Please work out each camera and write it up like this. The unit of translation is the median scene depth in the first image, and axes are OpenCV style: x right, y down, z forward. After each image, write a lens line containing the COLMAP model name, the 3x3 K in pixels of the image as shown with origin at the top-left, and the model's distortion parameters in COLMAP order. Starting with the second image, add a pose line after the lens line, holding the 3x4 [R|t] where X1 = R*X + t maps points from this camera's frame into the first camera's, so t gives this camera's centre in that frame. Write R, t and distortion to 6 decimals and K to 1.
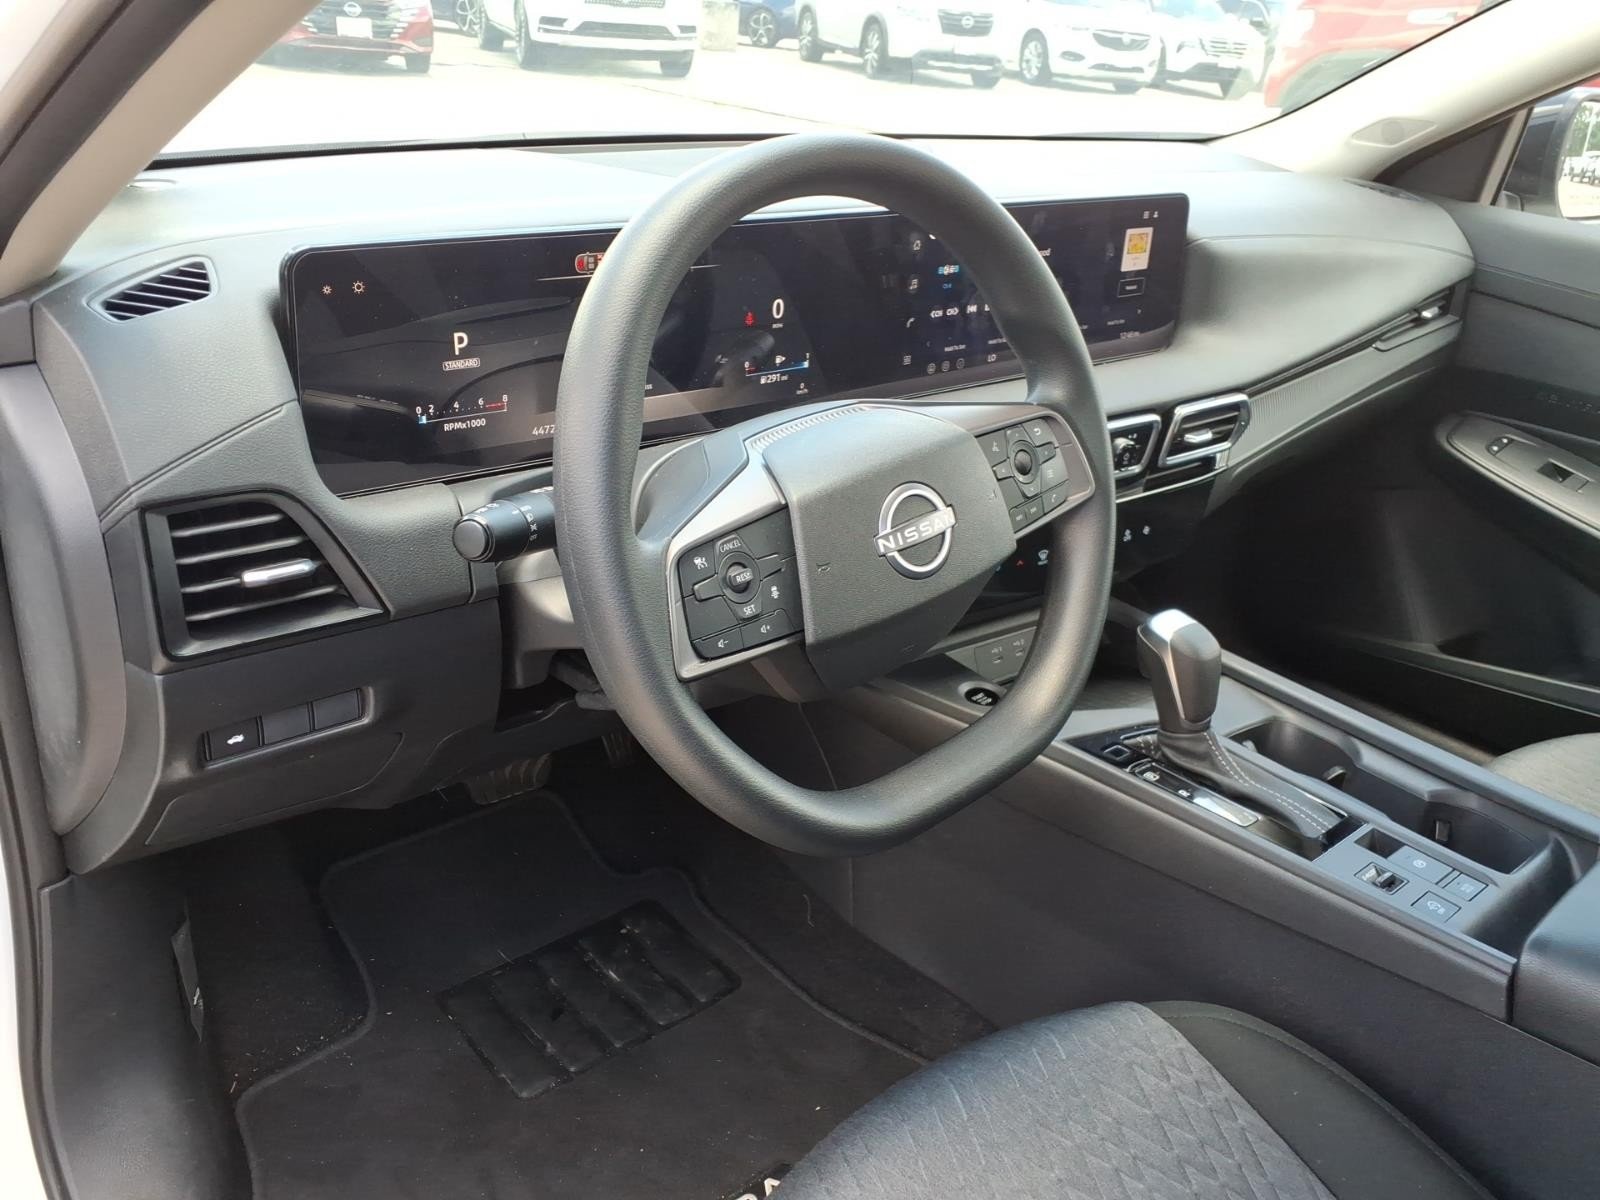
lens RADIAL K [[1289.9, 0, 756.5], [0, 1289.9, 599.2], [0, 0, 1]] dist [0.060825, -0.129848]
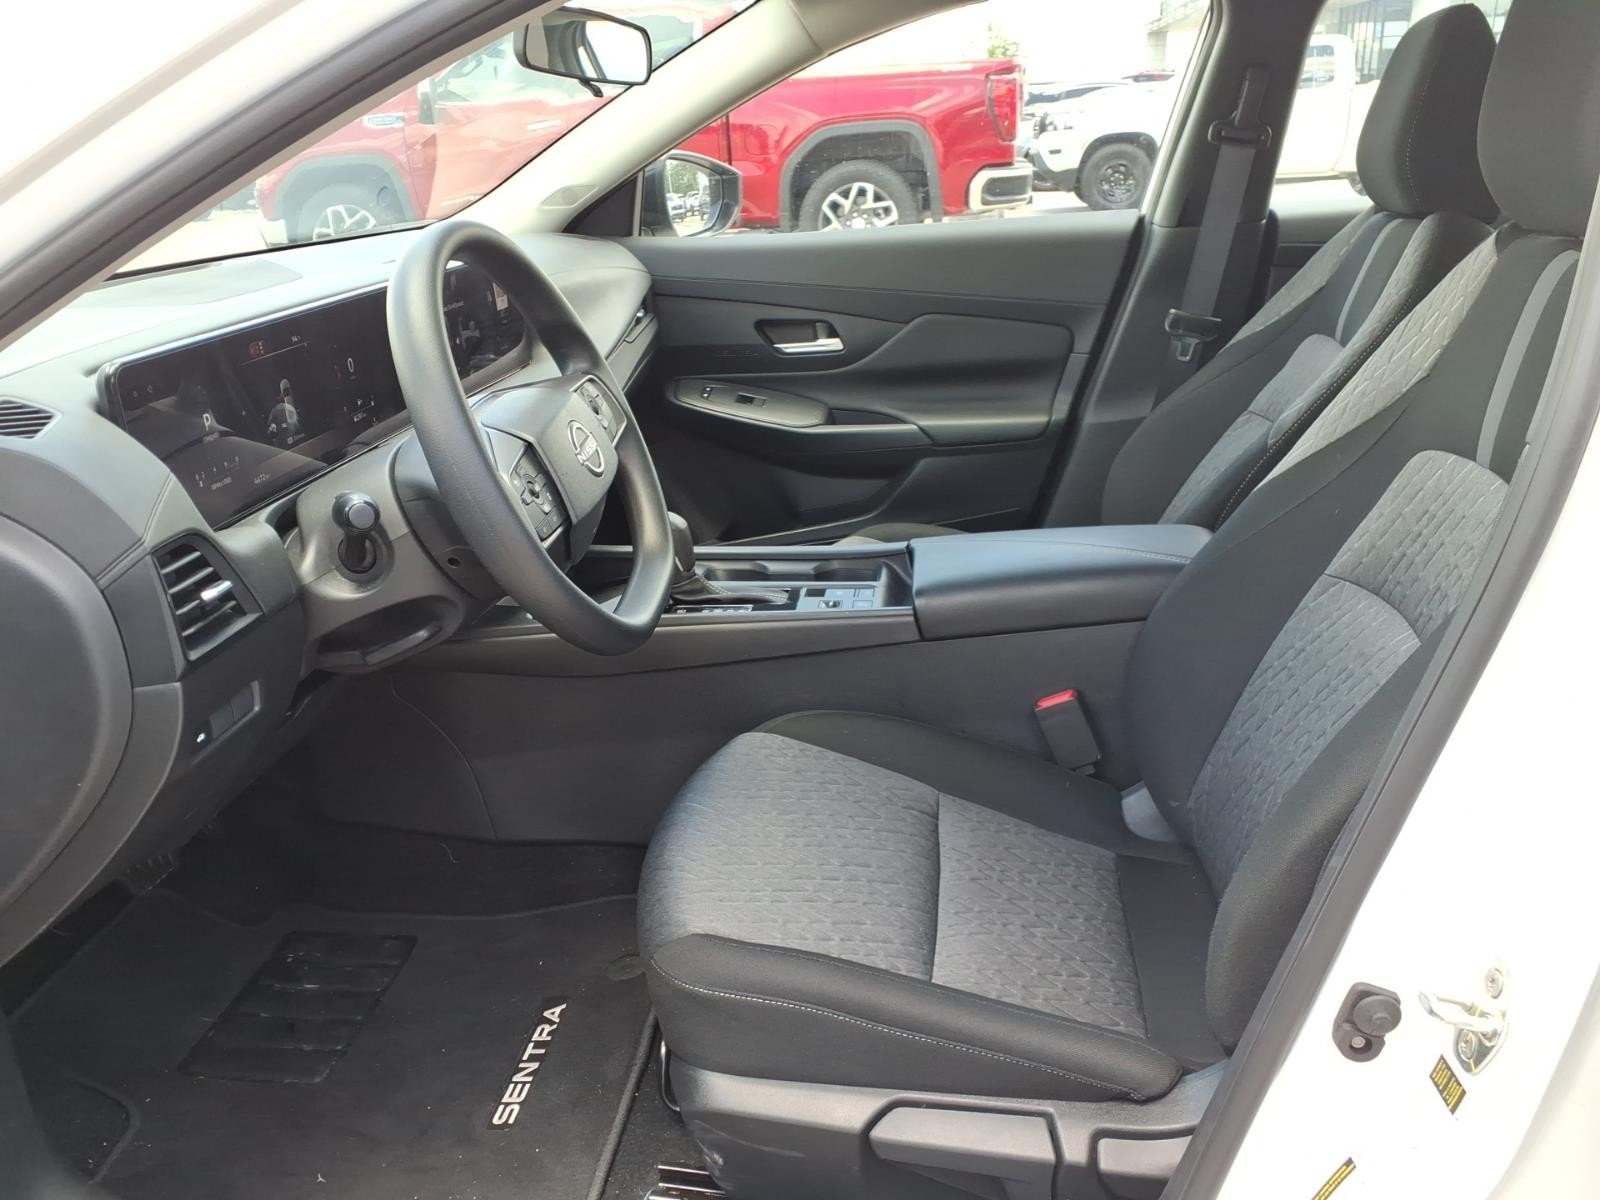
lens RADIAL K [[1405.0, 0, 800.0], [0, 1405.0, 600.0], [0, 0, 1]] dist [0.101733, -0.183698]
pose [[0.710575, -0.306795, 0.633214, -0.606205], [0.365846, 0.929817, 0.039958, 0.104270], [-0.601032, 0.203266, 0.772944, -0.341961]]
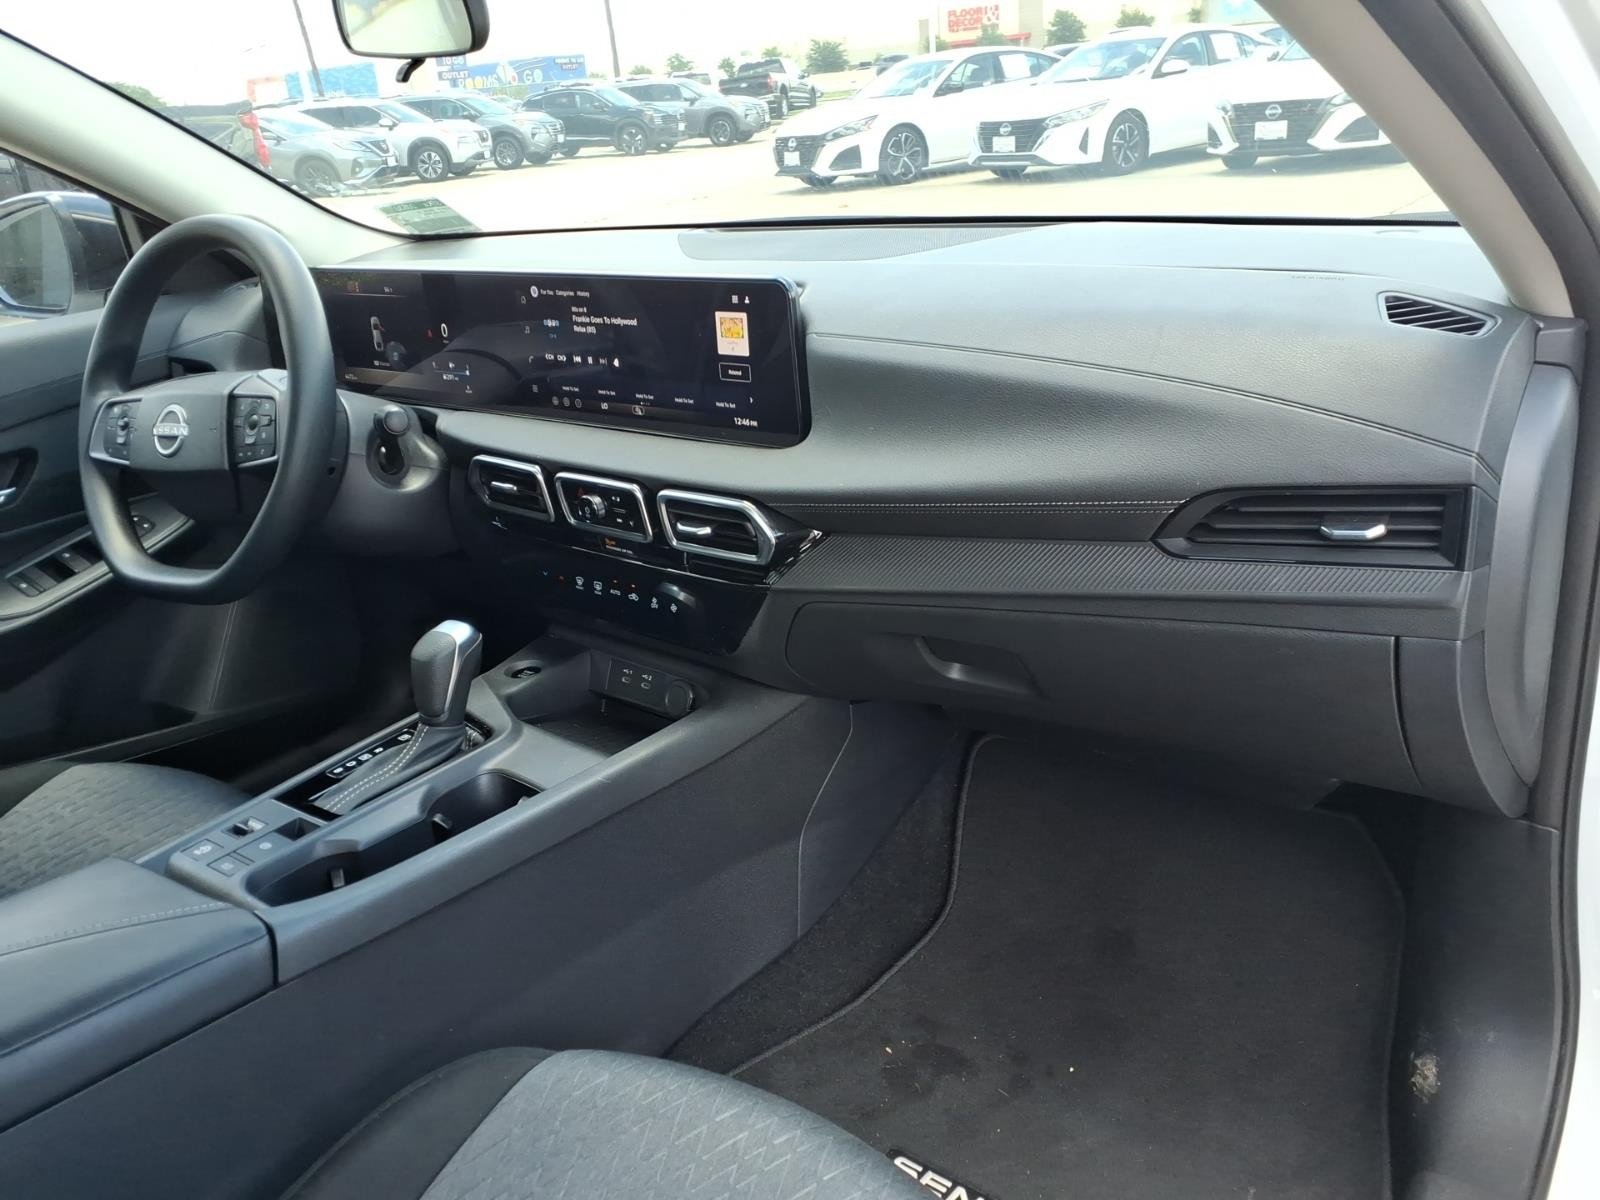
lens RADIAL K [[1280.4, 0, 800.0], [0, 1280.4, 600.0], [0, 0, 1]] dist [0.026562, -0.003769]
pose [[0.237214, 0.280456, -0.930093, 1.468032], [-0.328677, 0.924128, 0.194831, -0.335985], [0.914167, 0.259484, 0.311395, 0.927444]]
